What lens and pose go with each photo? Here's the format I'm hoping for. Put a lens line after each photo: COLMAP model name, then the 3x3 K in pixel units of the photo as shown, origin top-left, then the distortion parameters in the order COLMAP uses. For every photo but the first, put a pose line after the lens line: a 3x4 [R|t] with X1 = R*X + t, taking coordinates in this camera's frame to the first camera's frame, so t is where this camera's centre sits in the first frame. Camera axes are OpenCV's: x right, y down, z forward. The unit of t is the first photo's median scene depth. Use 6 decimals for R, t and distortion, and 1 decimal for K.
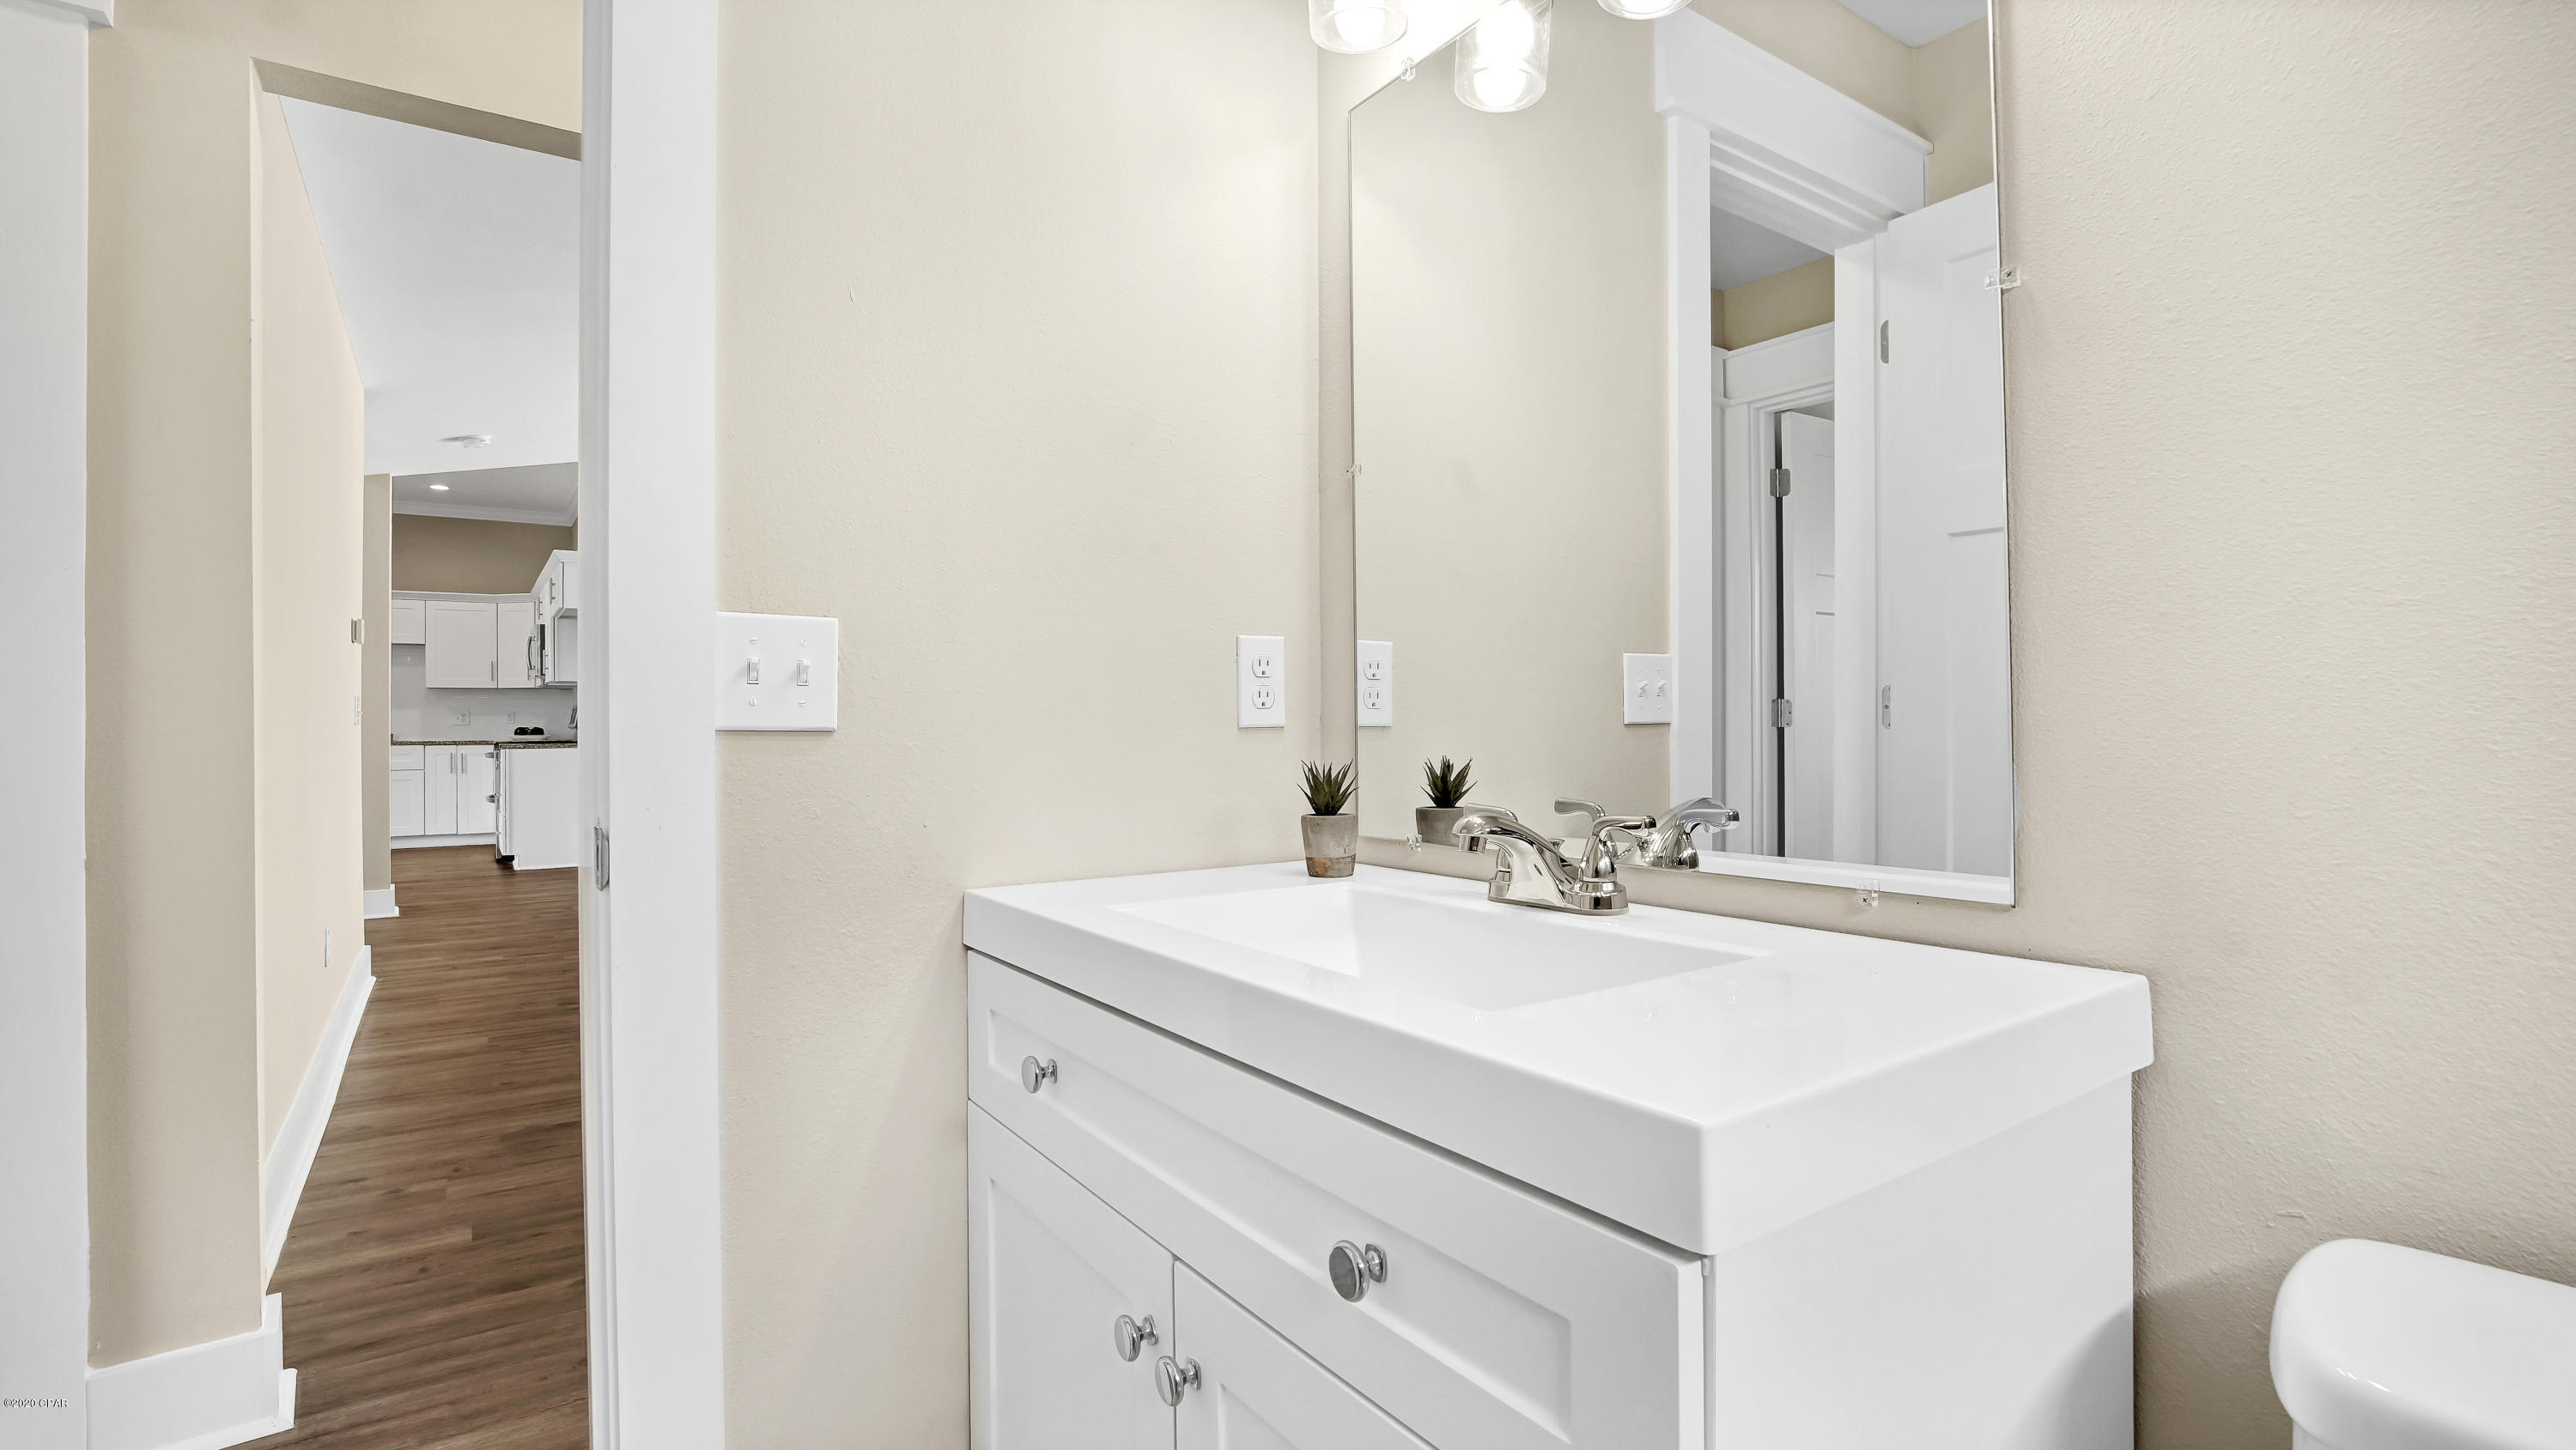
lens RADIAL K [[1226.4, 0, 1294.9], [0, 1226.4, 715.1], [0, 0, 1]] dist [-0.001533, -0.000155]
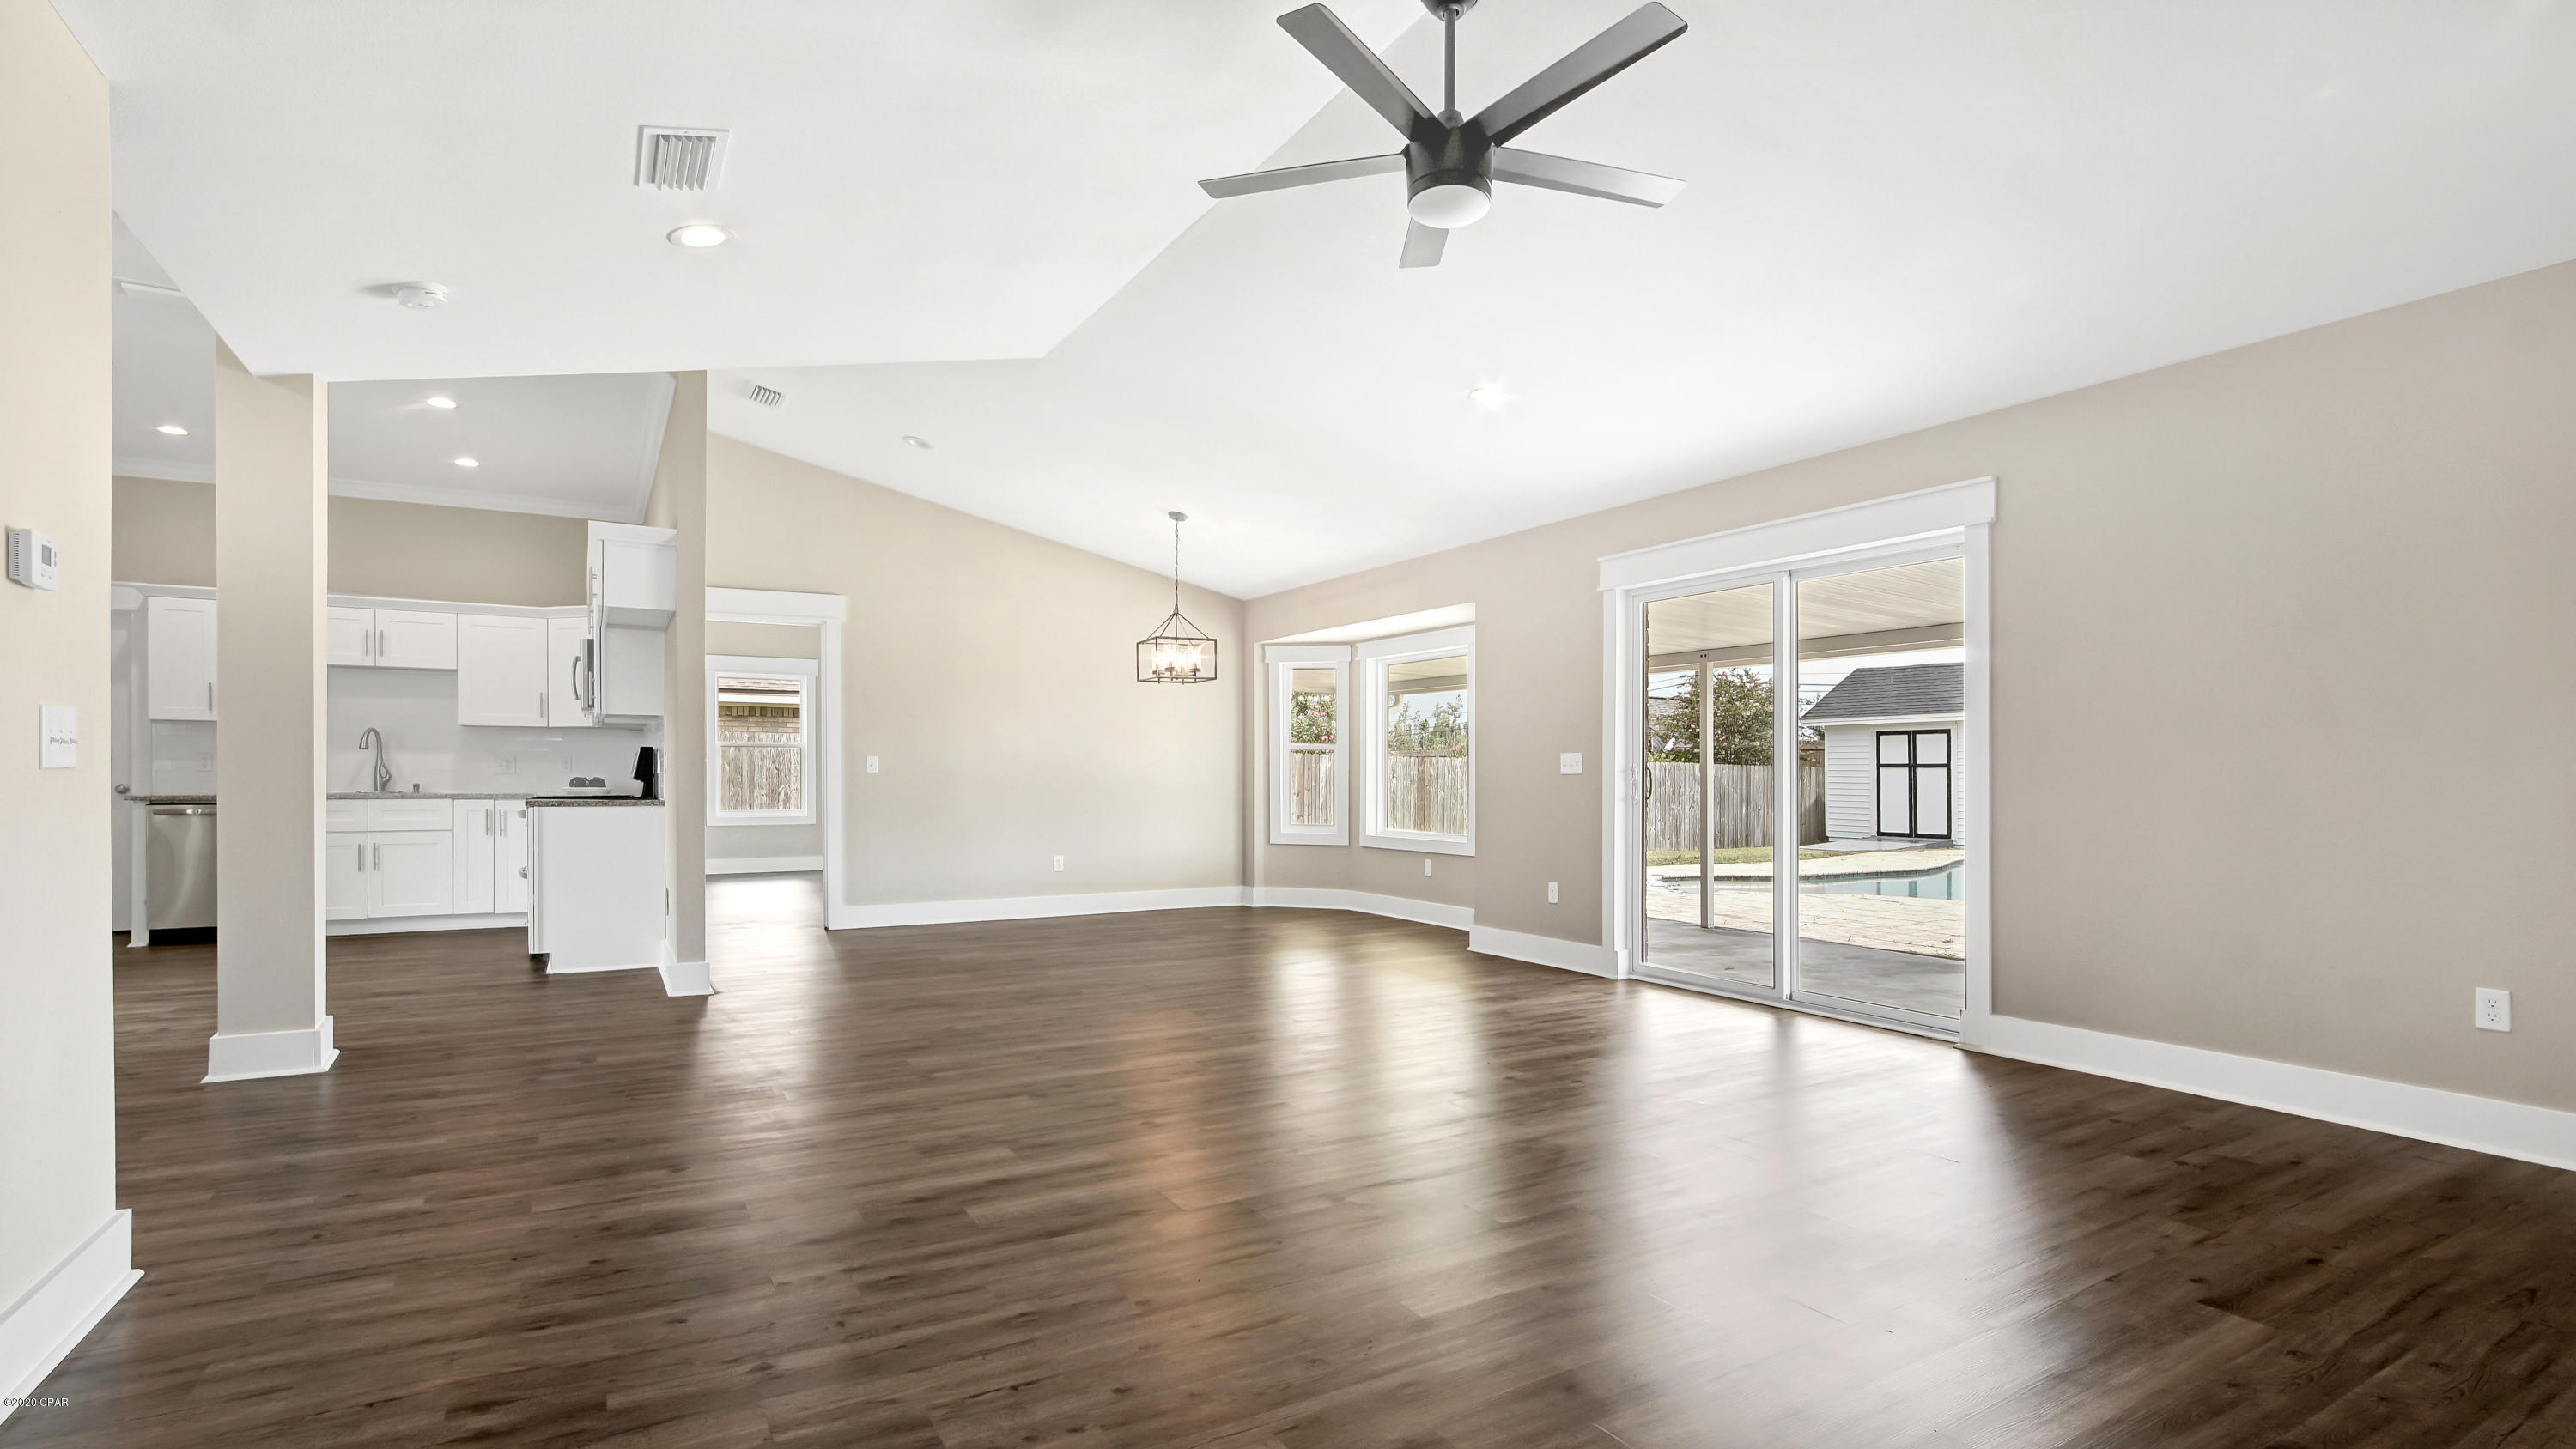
lens RADIAL K [[1181.9, 0, 1285.0], [0, 1181.9, 801.5], [0, 0, 1]] dist [-0.017101, 0.000944]
pose [[0.997703, 0.008599, -0.067193, -0.137585], [-0.006895, 0.999650, 0.025559, 0.003497], [0.067390, -0.025037, 0.997413, 0.300323]]
